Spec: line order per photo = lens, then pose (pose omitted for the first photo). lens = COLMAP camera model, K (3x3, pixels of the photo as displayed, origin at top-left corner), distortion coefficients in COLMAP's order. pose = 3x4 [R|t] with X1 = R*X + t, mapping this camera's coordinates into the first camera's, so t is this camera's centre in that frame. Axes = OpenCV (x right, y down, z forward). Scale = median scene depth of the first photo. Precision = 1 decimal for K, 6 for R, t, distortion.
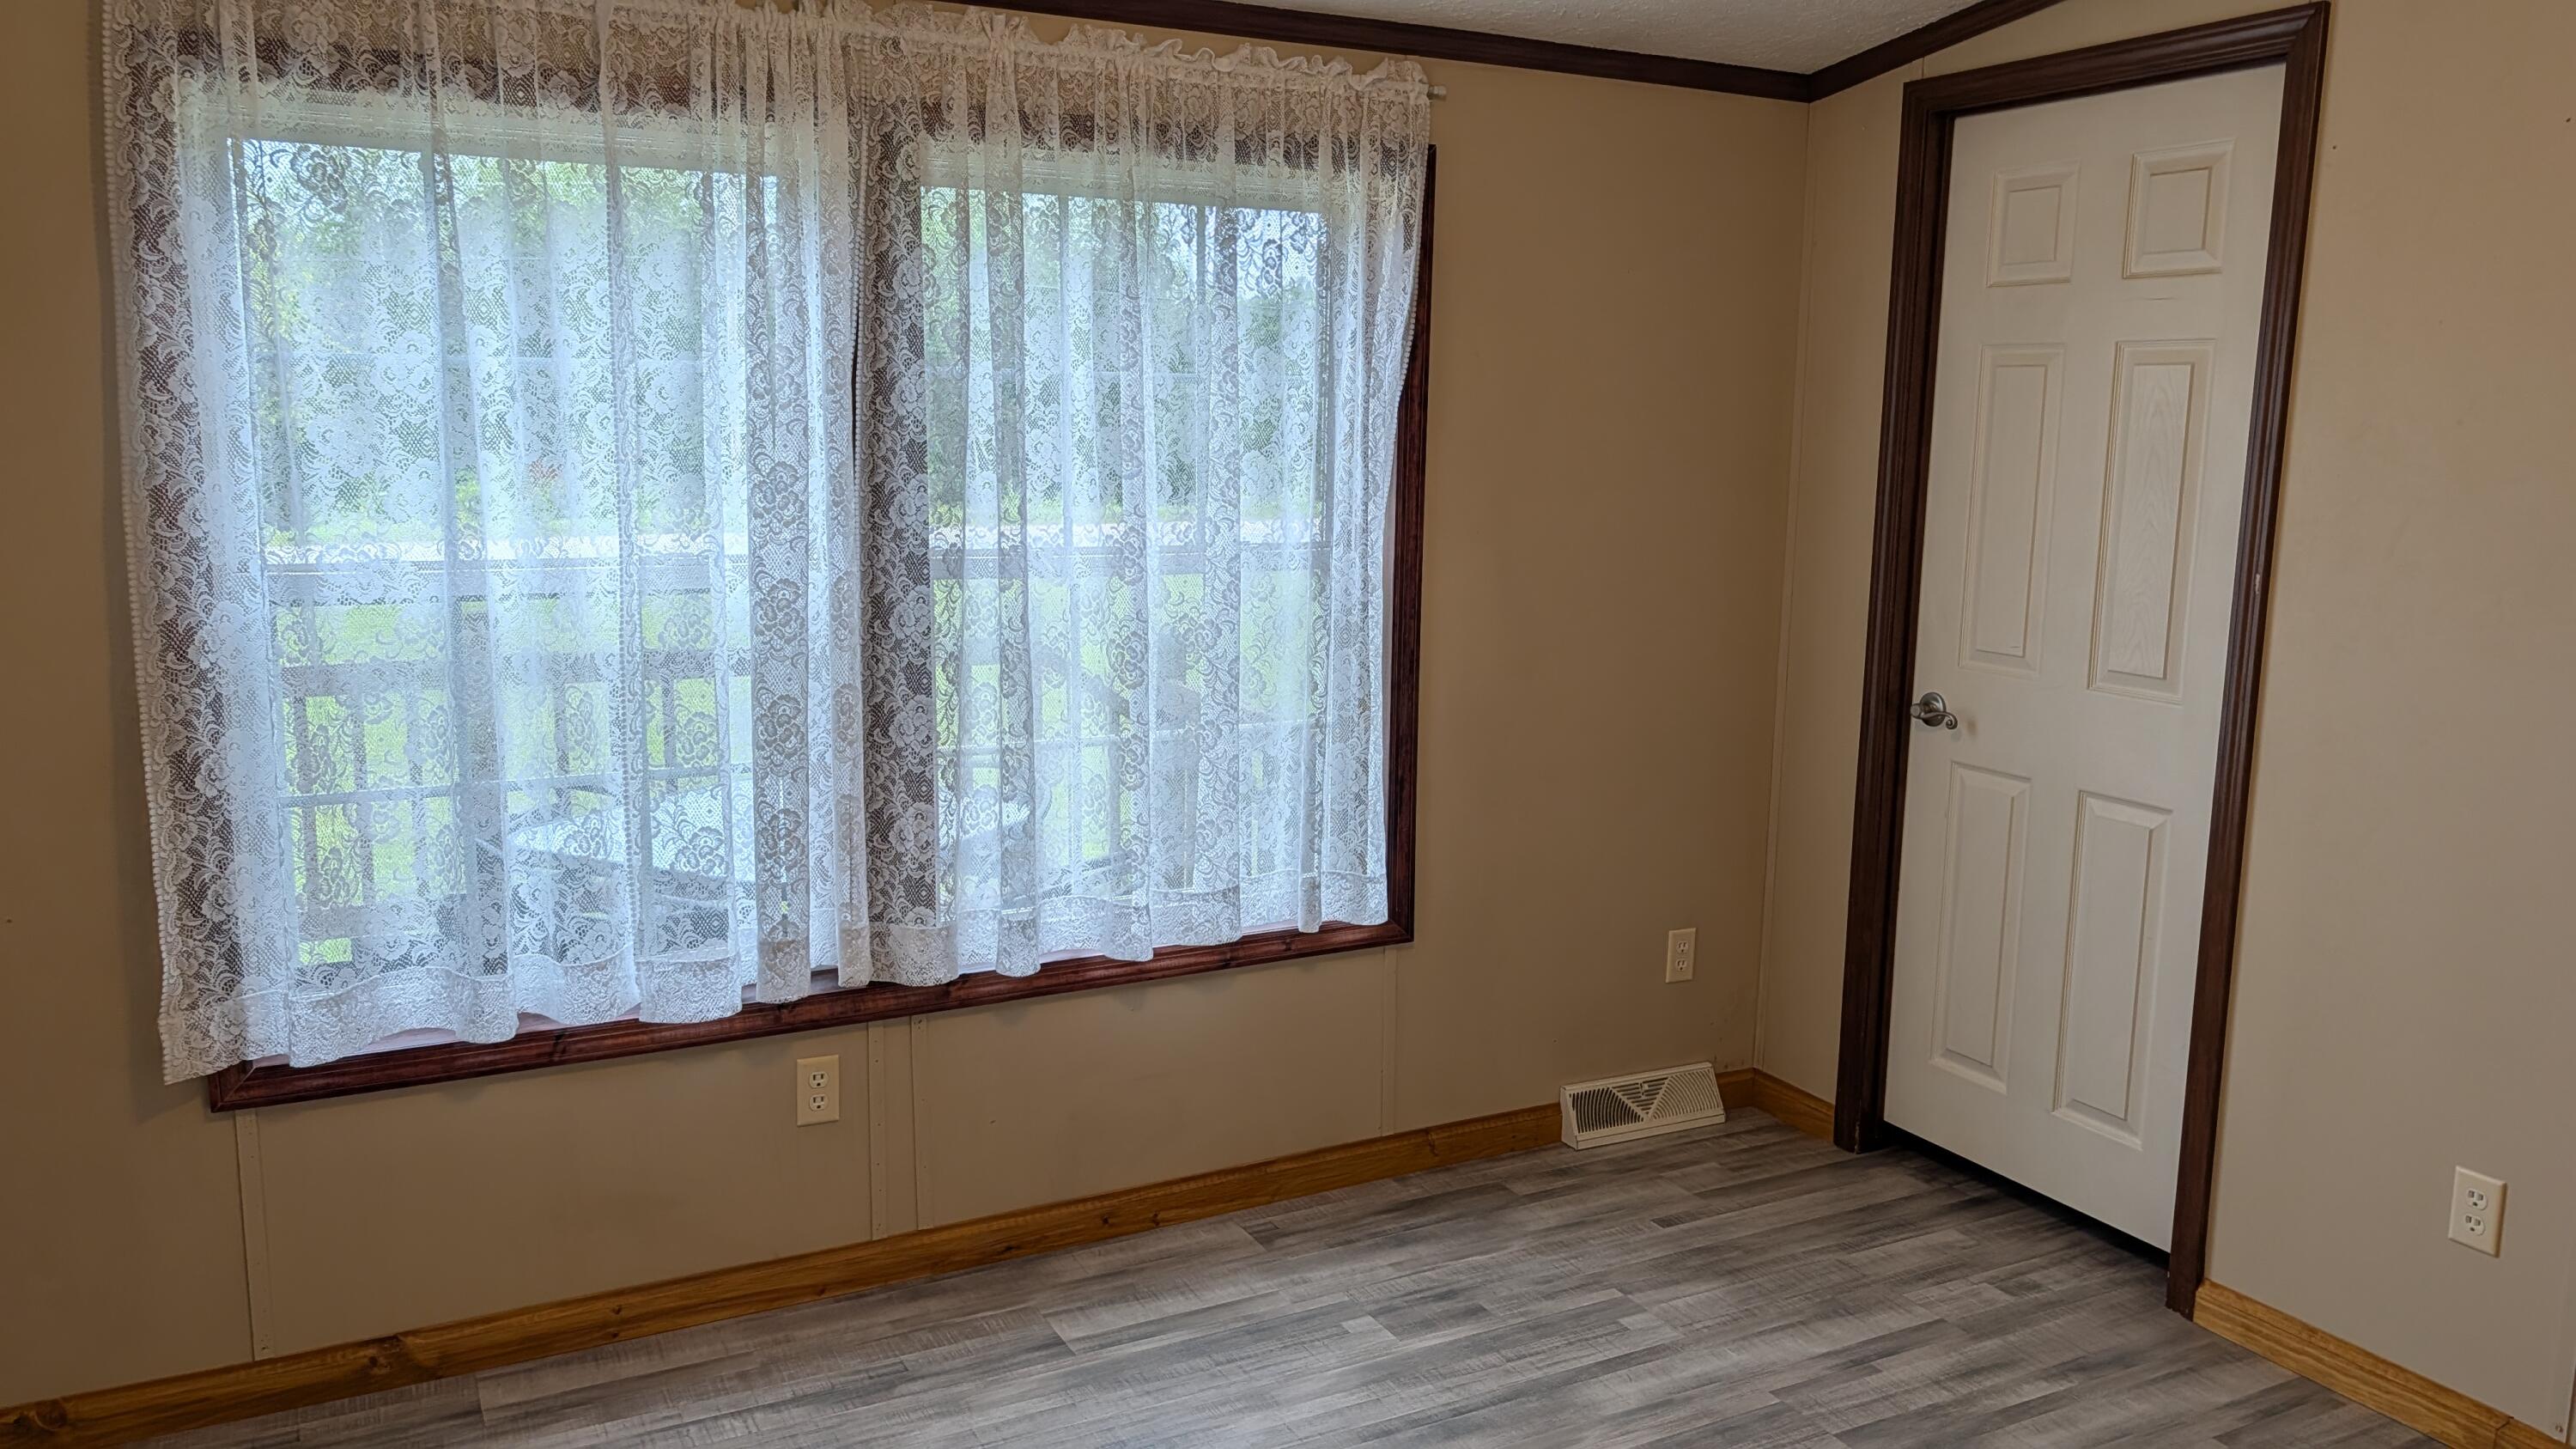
lens RADIAL K [[1885.4, 0, 1275.8], [0, 1885.4, 720.4], [0, 0, 1]] dist [0.022879, -0.017333]
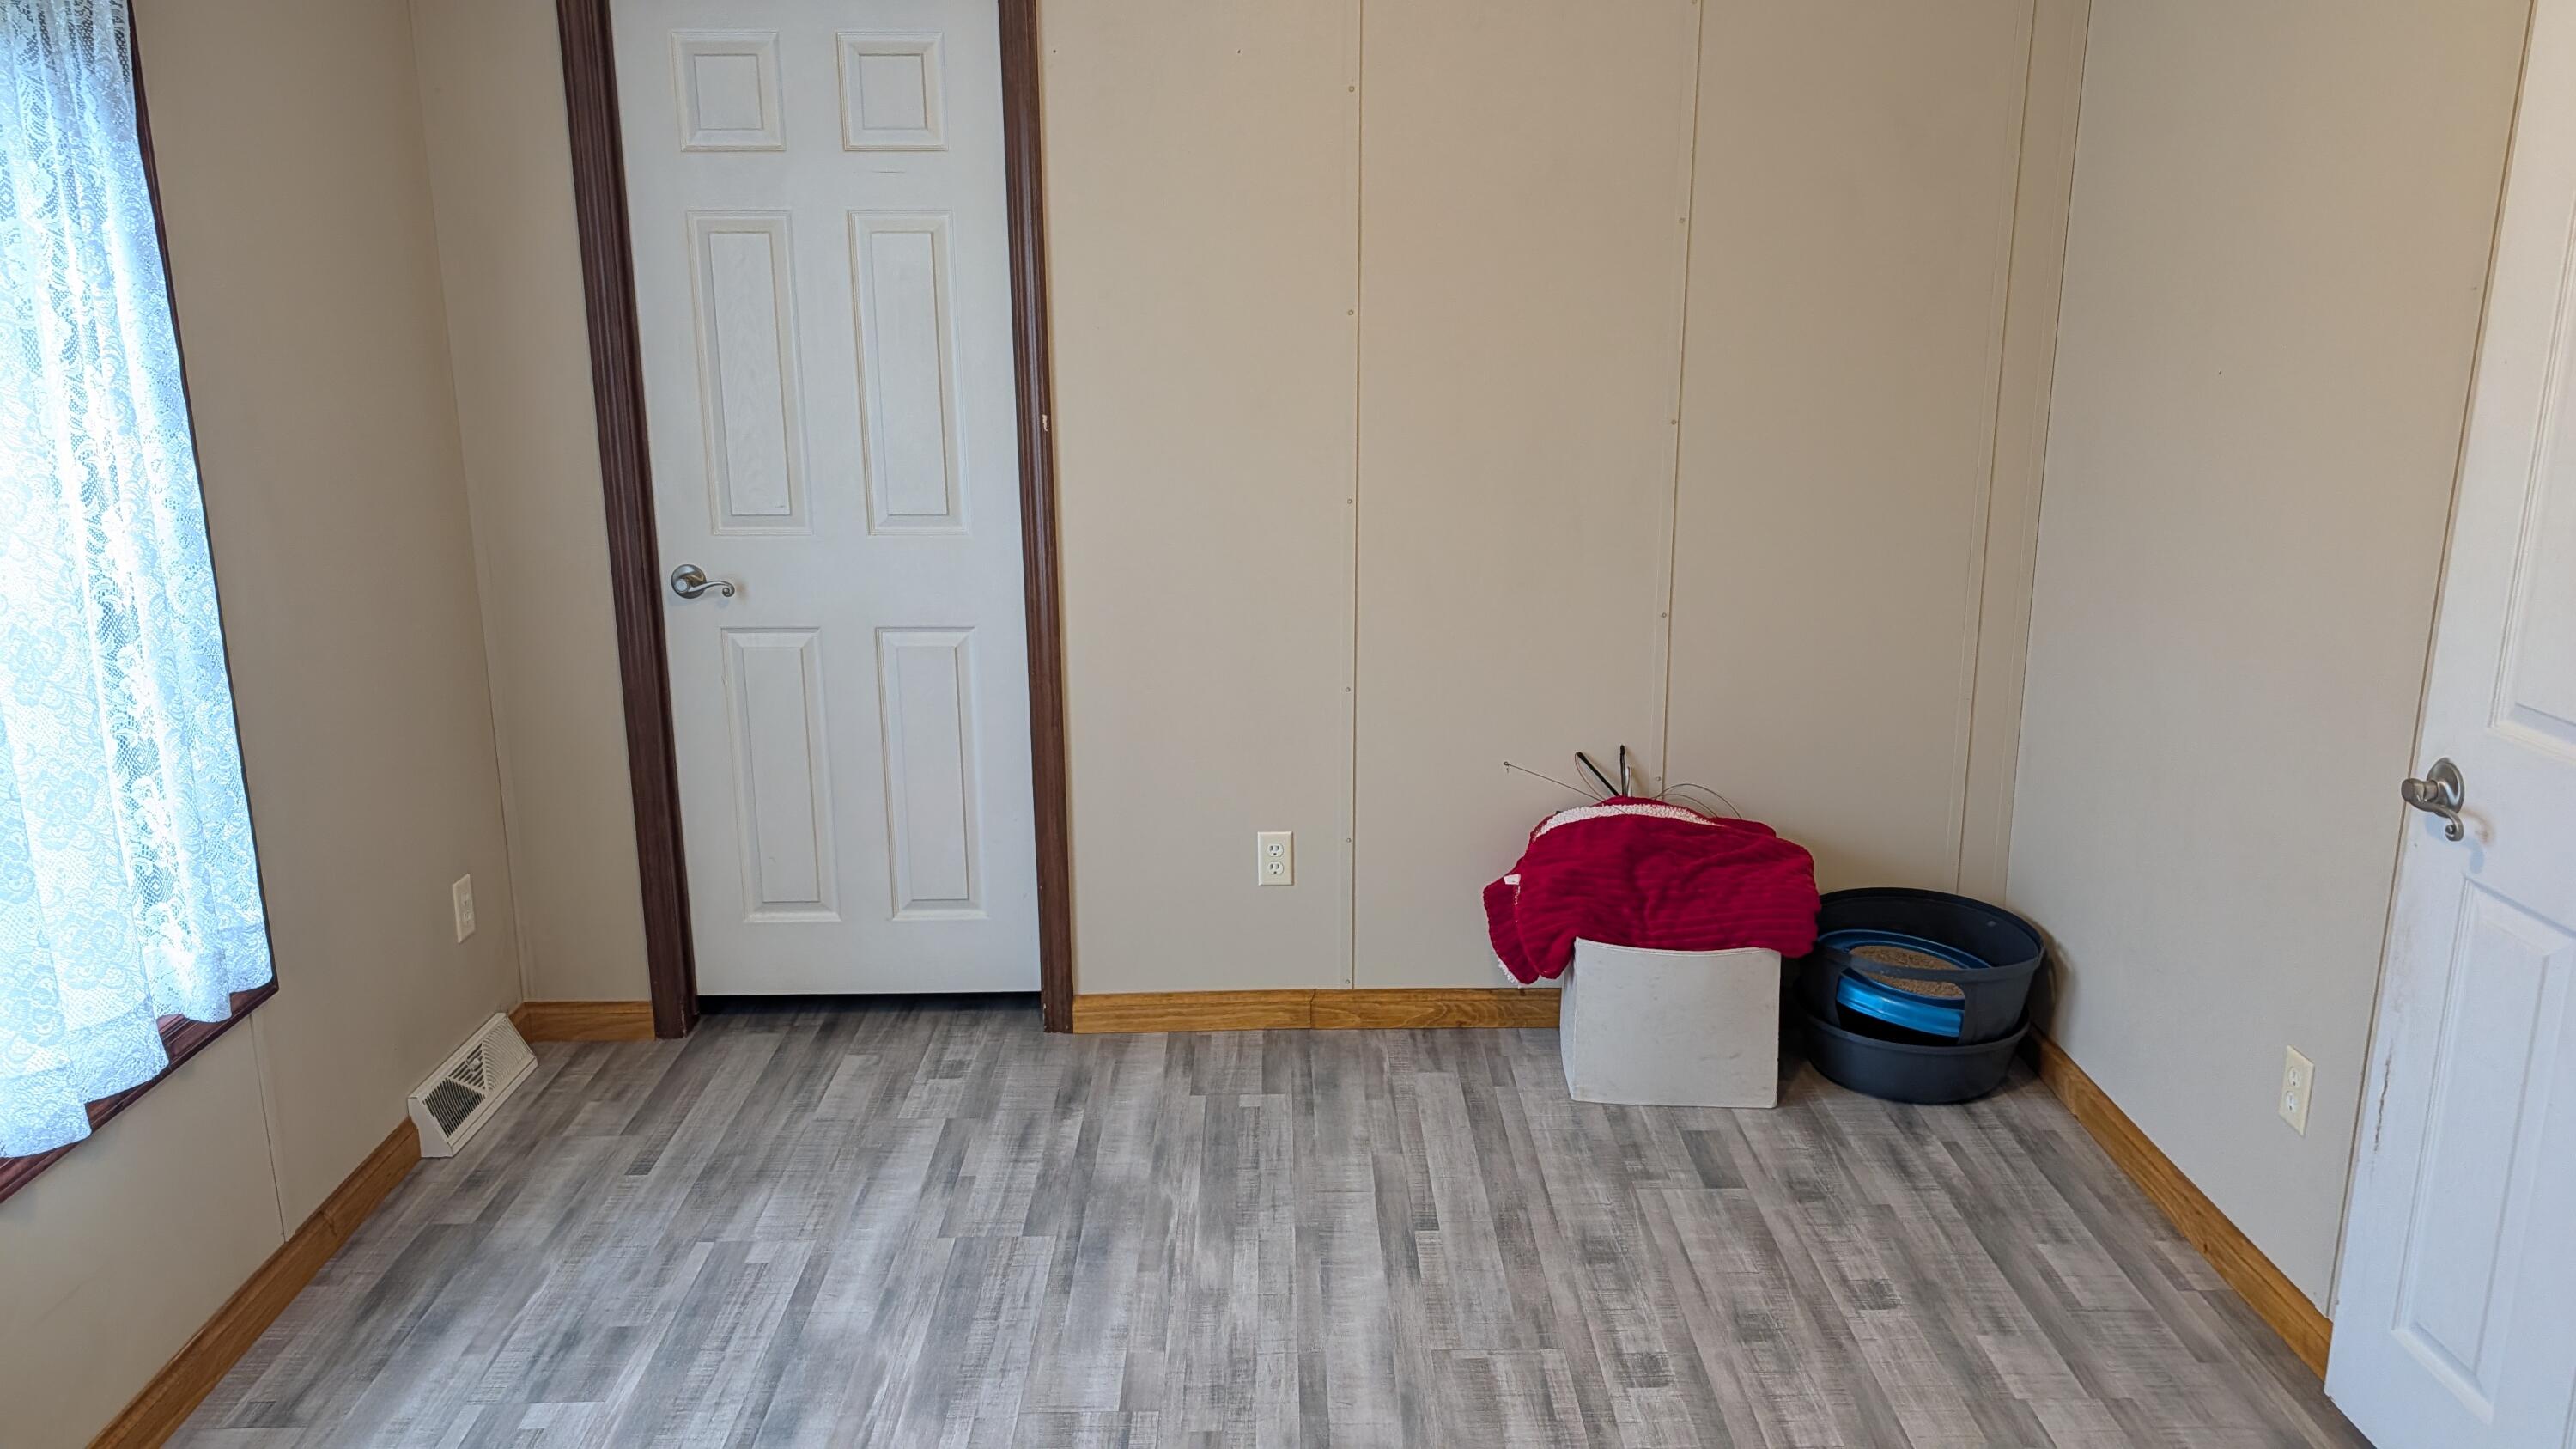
lens RADIAL K [[1885.4, 0, 1304.8], [0, 1885.4, 718.9], [0, 0, 1]] dist [0.022879, -0.017333]
pose [[0.445142, -0.236487, 0.863668, -0.421470], [0.162176, 0.969838, 0.181971, -0.070267], [-0.880652, 0.059063, 0.470068, 0.271550]]
